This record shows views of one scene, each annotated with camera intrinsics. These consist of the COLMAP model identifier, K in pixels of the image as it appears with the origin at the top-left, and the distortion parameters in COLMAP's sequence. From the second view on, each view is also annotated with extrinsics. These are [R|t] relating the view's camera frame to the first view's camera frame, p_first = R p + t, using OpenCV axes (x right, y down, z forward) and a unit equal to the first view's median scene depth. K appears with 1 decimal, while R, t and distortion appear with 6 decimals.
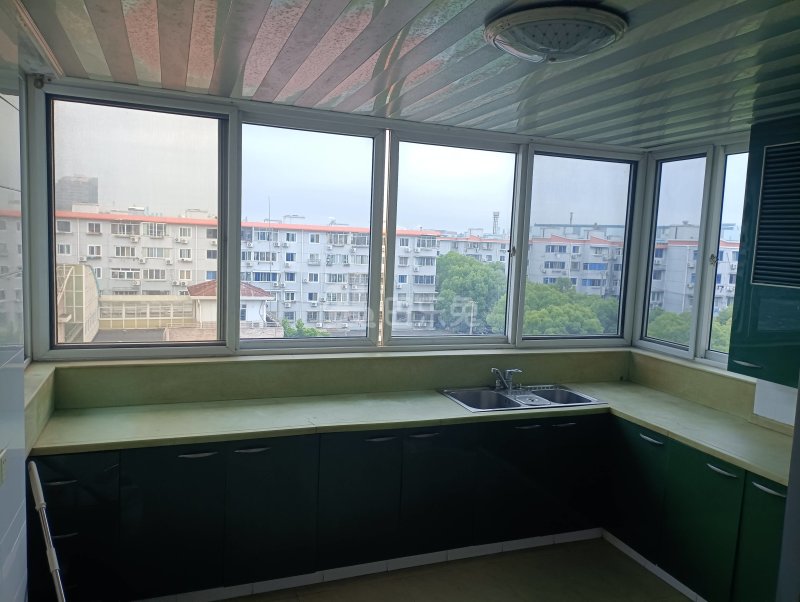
lens RADIAL K [[600.8, 0, 400.0], [0, 600.8, 299.1], [0, 0, 1]] dist [0.015306, 0.003755]
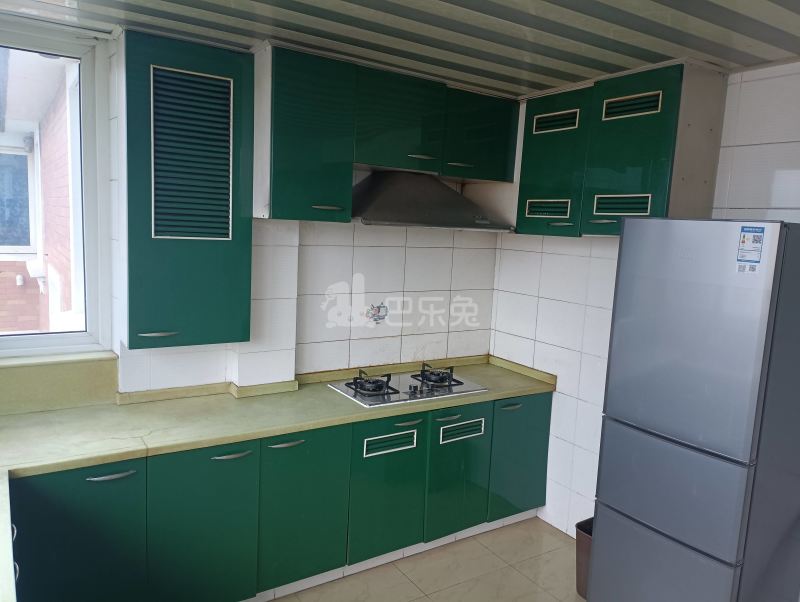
lens RADIAL K [[600.8, 0, 400.0], [0, 600.8, 306.0], [0, 0, 1]] dist [0.015306, 0.003755]
pose [[-0.213867, -0.191243, 0.957960, -0.289137], [0.037065, 0.978354, 0.203590, -0.088526], [-0.976159, 0.079048, -0.202149, 0.846060]]
